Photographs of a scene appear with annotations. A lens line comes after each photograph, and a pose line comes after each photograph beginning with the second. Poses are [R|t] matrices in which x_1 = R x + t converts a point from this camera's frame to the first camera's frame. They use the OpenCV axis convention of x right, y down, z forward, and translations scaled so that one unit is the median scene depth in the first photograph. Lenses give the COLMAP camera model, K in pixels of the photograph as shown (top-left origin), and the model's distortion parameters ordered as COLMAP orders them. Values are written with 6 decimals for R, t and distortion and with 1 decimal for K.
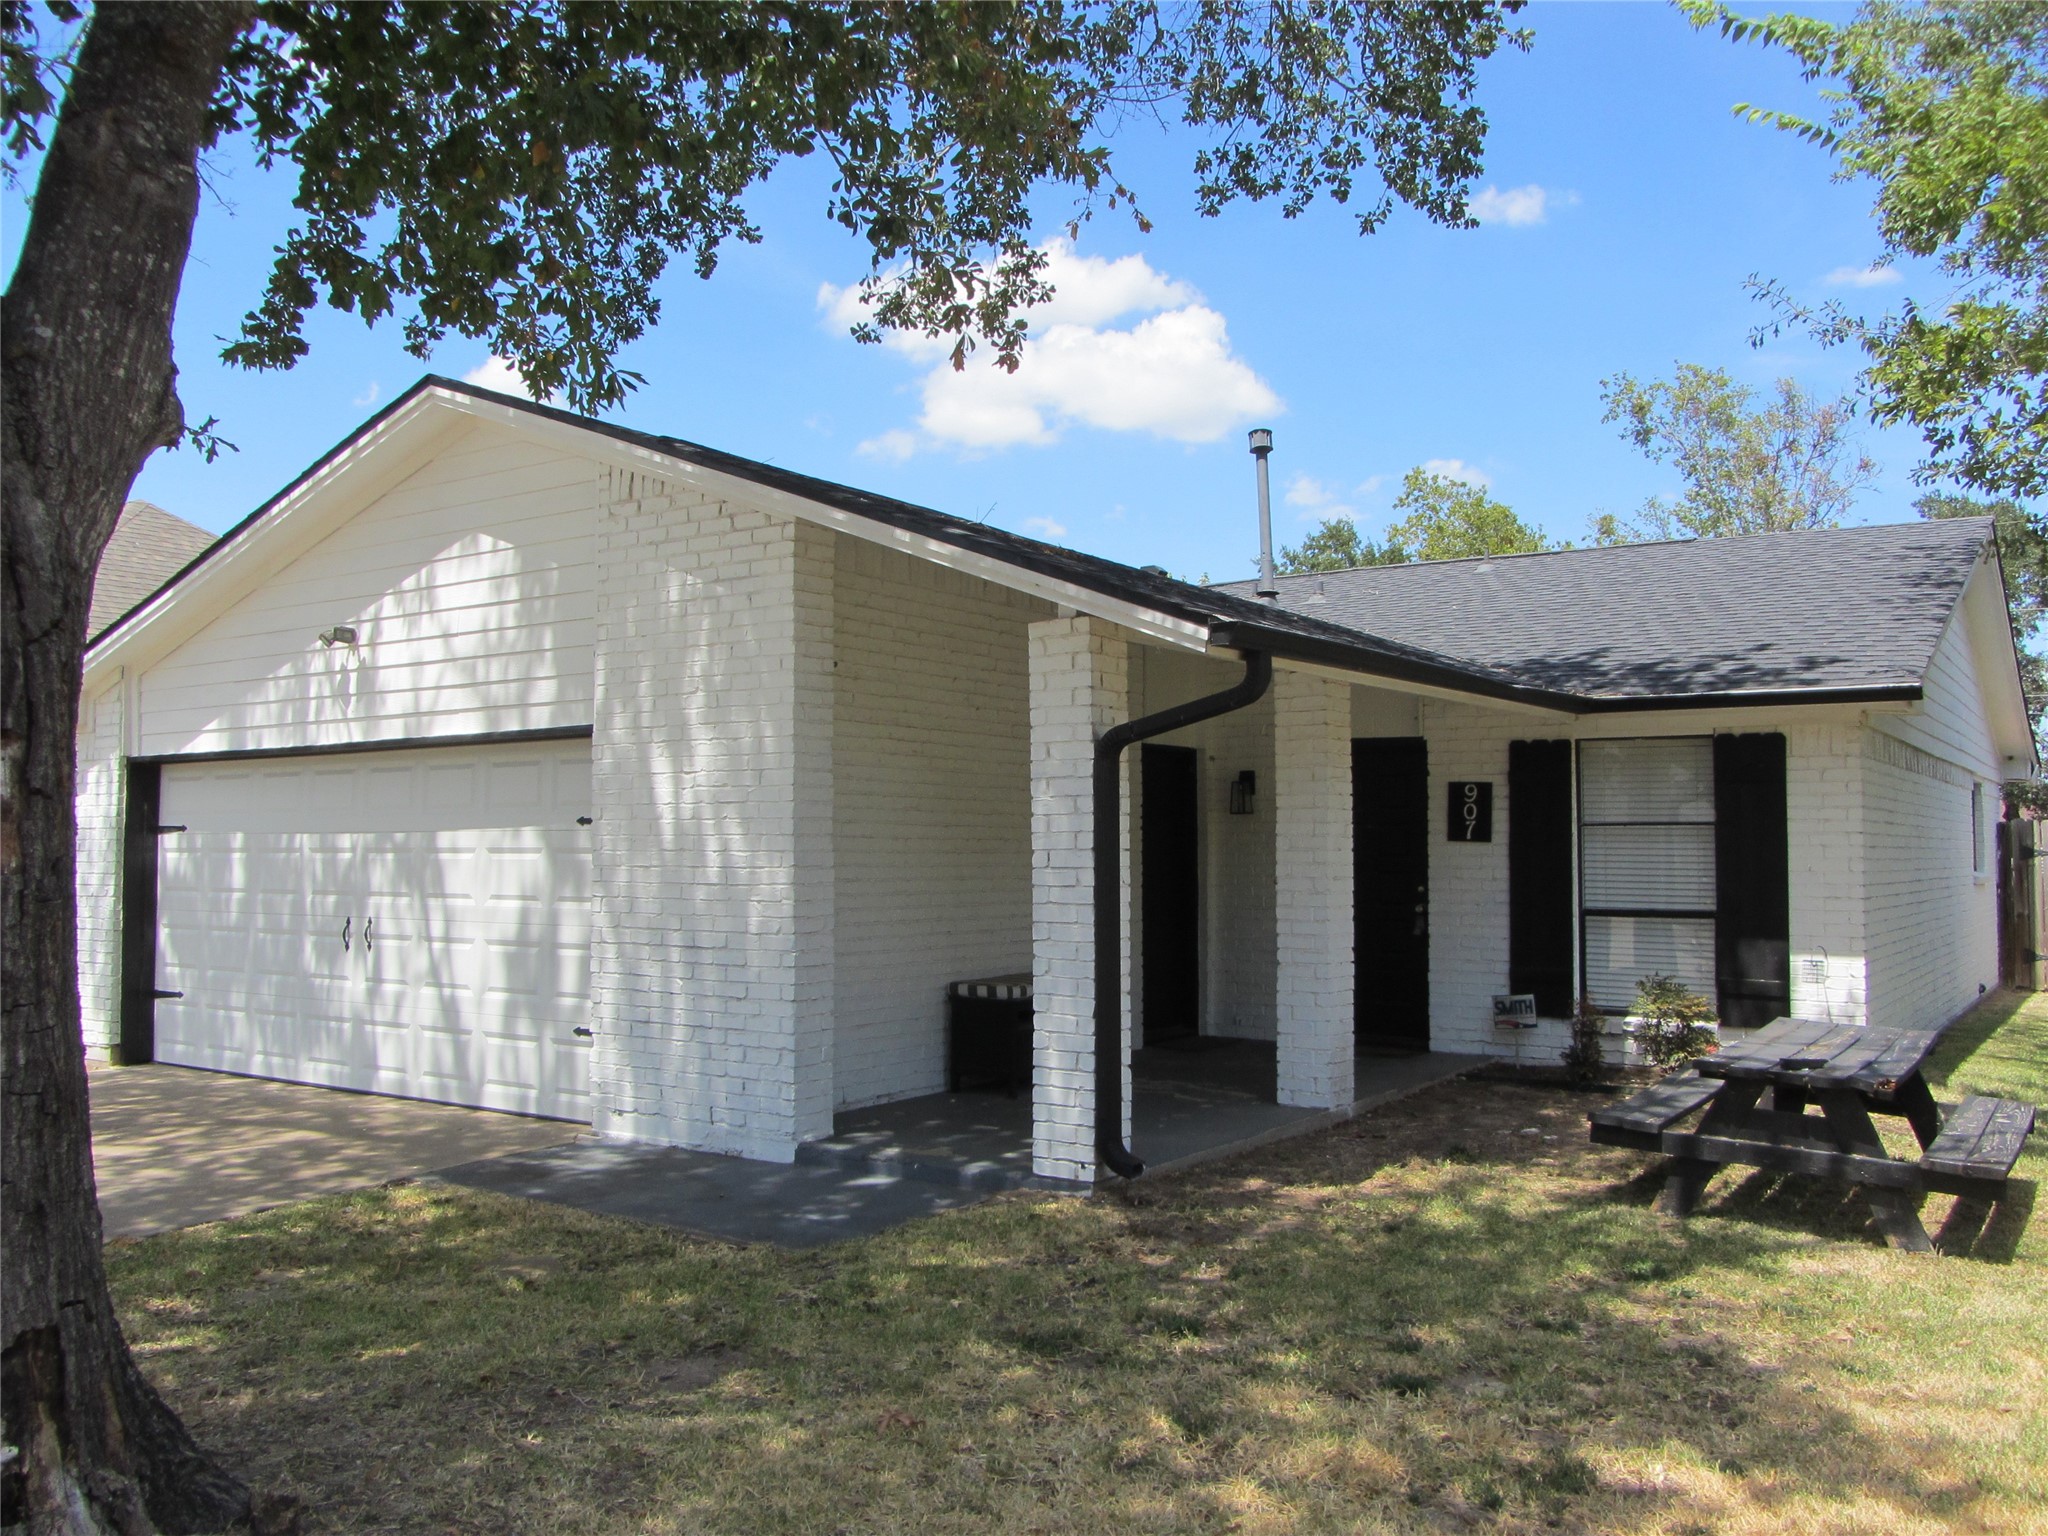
lens RADIAL K [[1757.8, 0, 1030.1], [0, 1757.8, 794.3], [0, 0, 1]] dist [-0.075001, -0.001180]
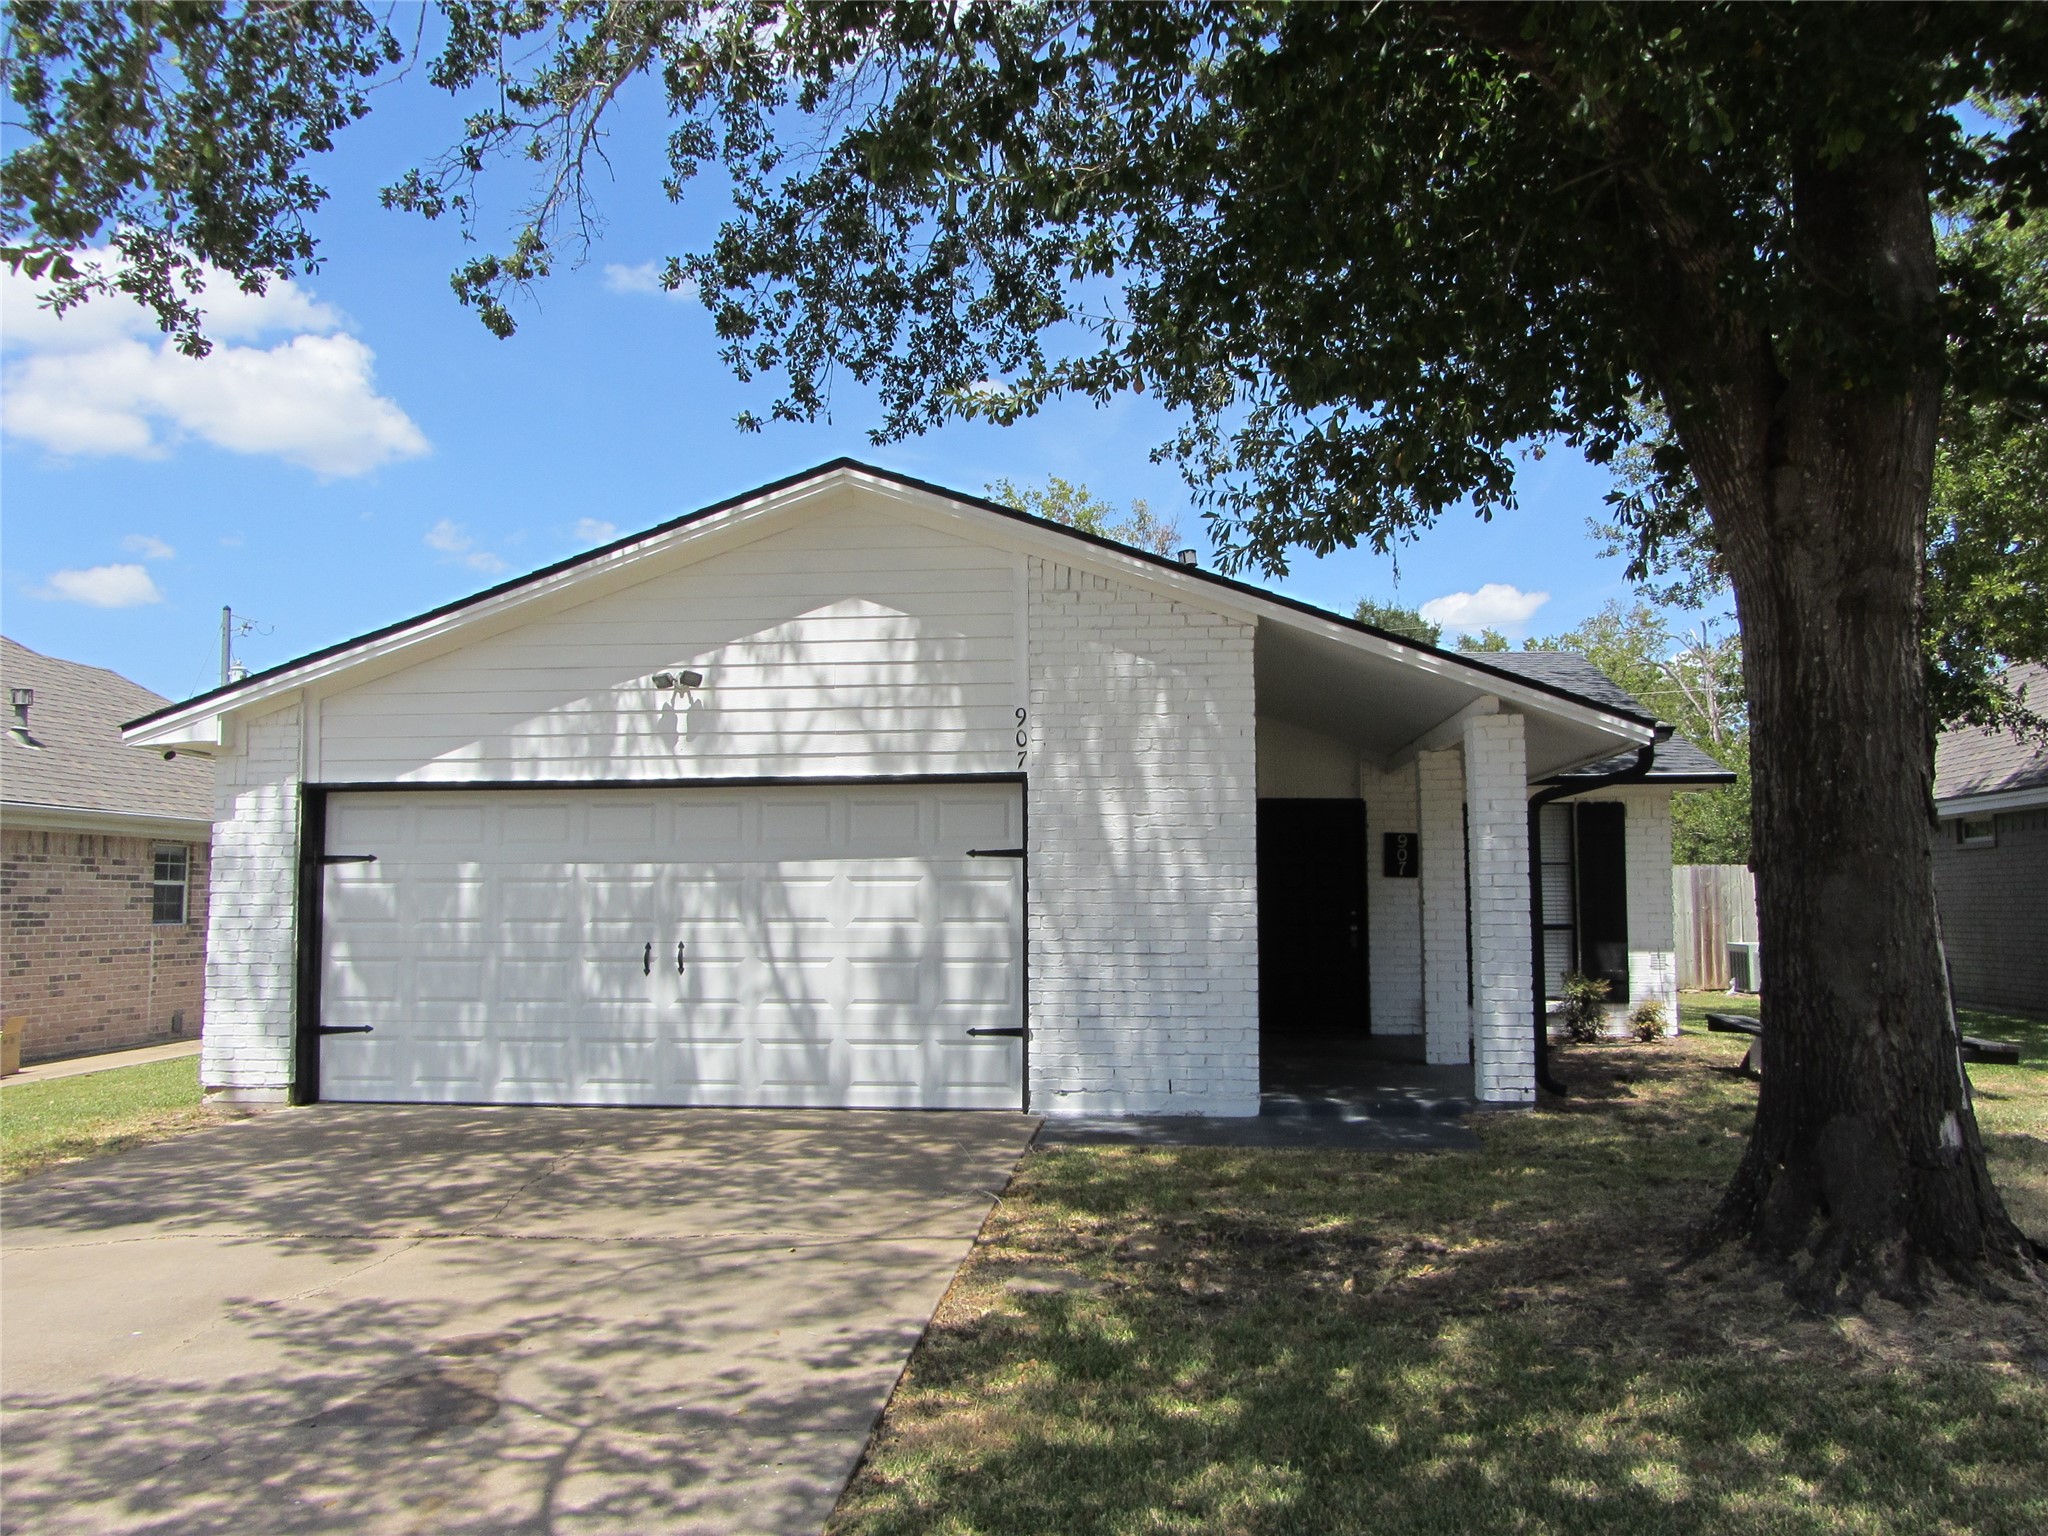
lens RADIAL K [[1757.8, 0, 1030.1], [0, 1757.8, 794.3], [0, 0, 1]] dist [-0.075001, -0.001180]
pose [[0.874245, 0.027415, 0.484710, -0.722867], [-0.012018, 0.999321, -0.034844, 0.015106], [-0.485335, 0.024637, 0.873981, -0.048018]]
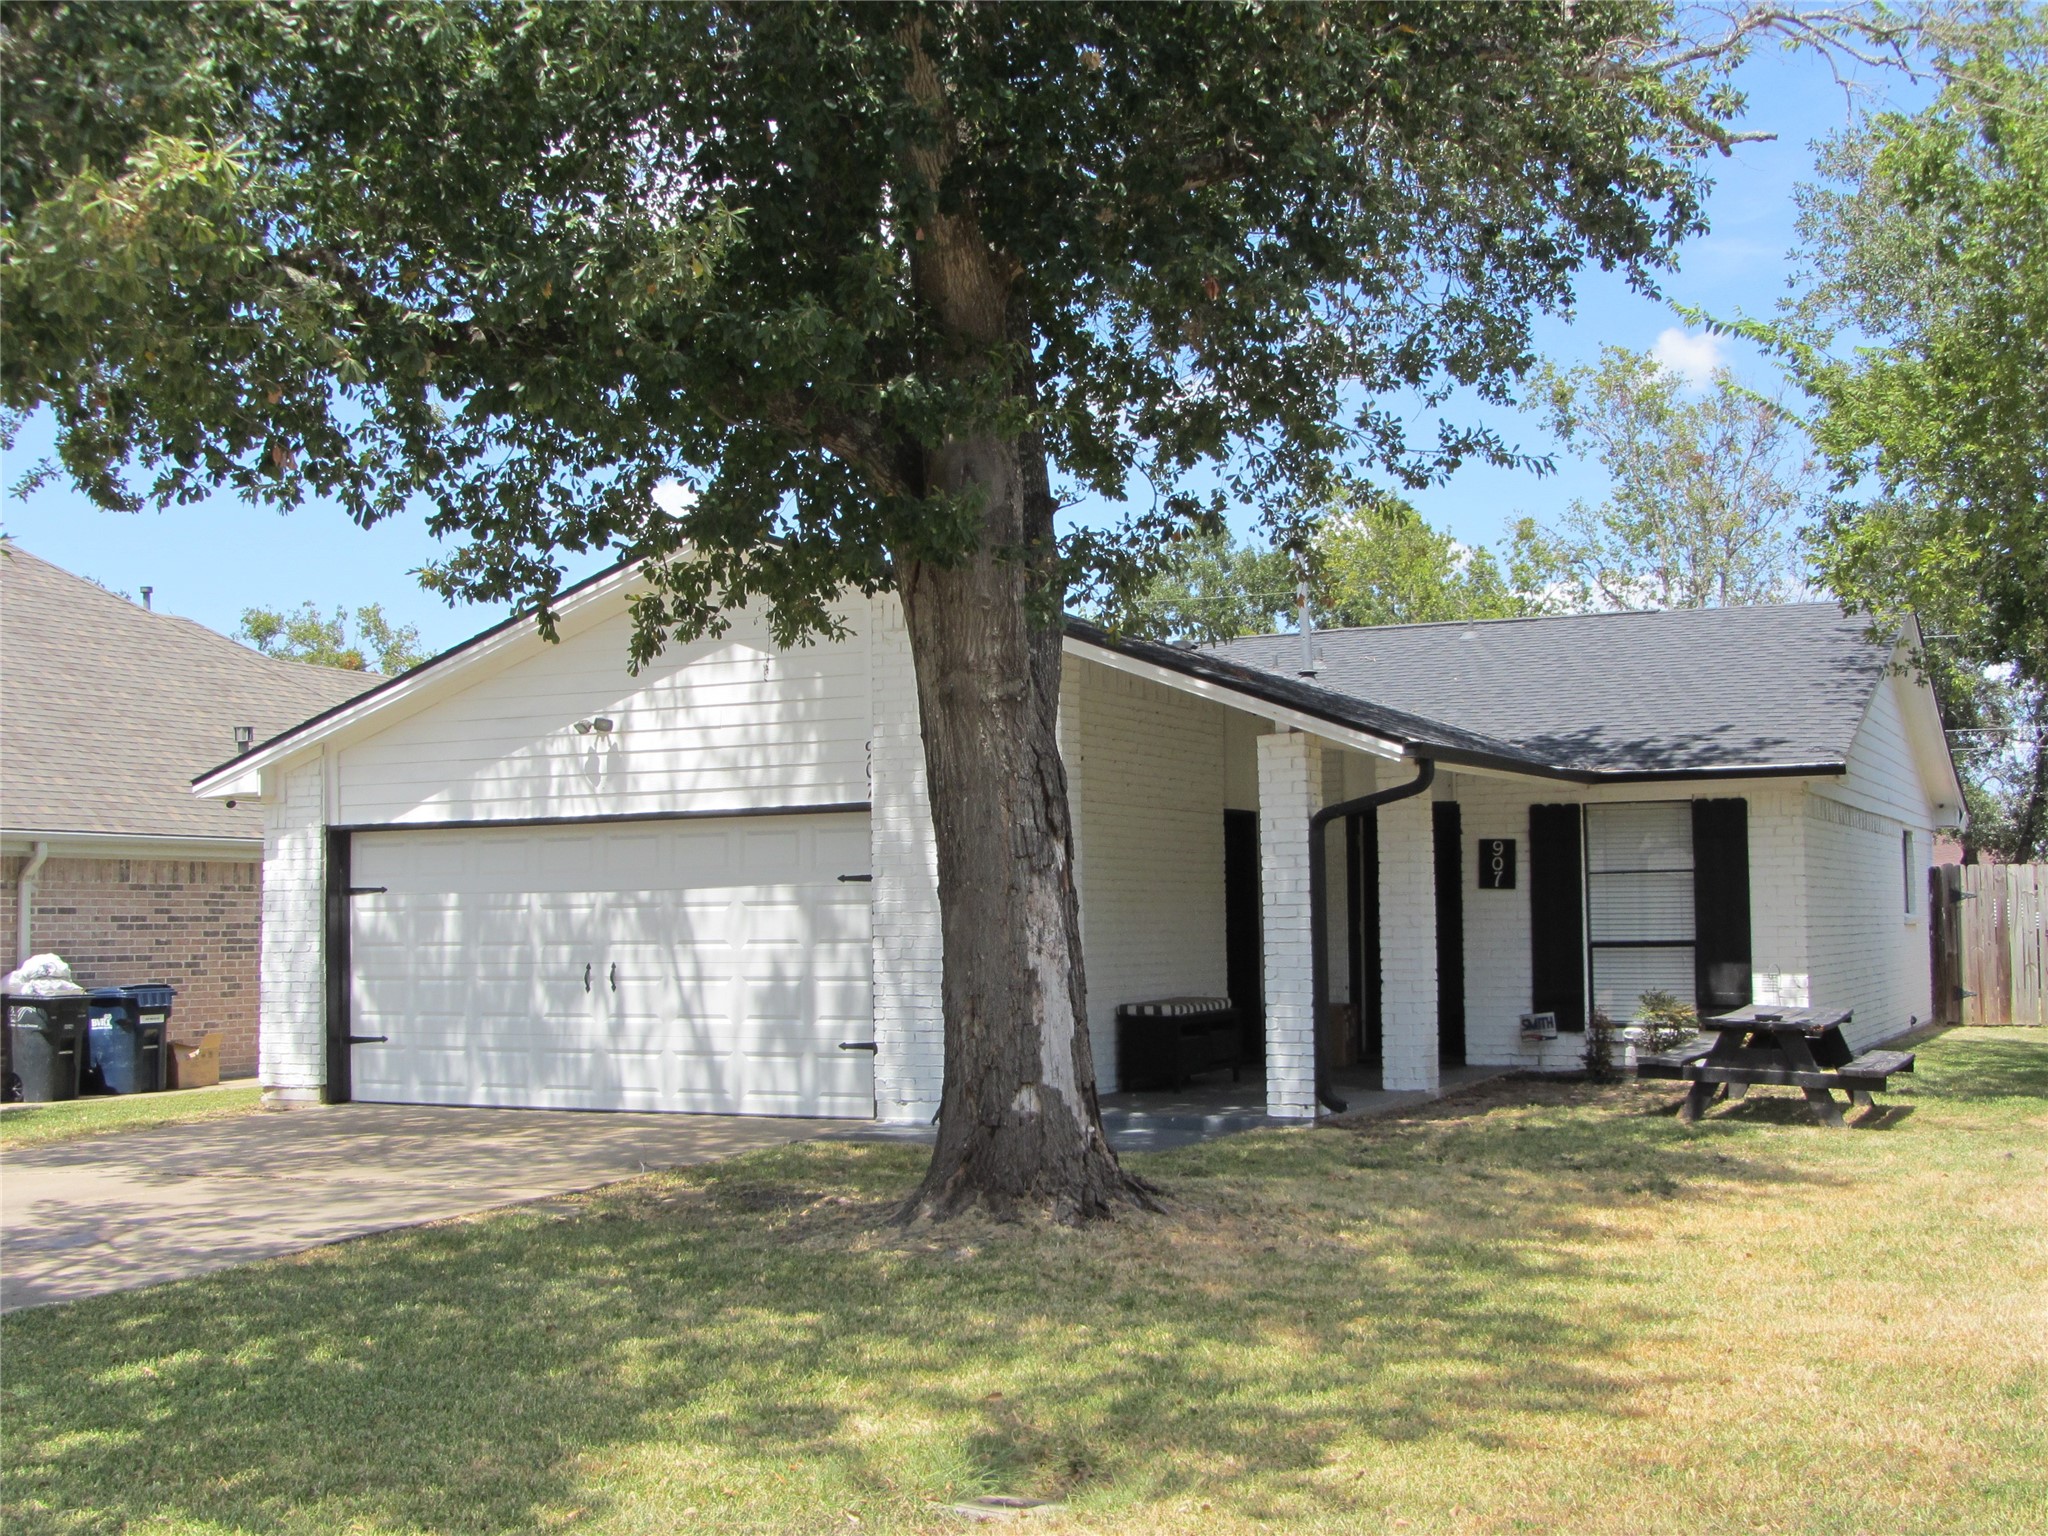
lens RADIAL K [[2493.1, 0, 1024.0], [0, 2493.1, 768.0], [0, 0, 1]] dist [-0.192996, 0.028108]
pose [[0.990812, -0.004474, 0.135174, -0.331461], [0.008722, 0.999486, -0.030851, -0.006935], [-0.134967, 0.031746, 0.990341, -0.709022]]
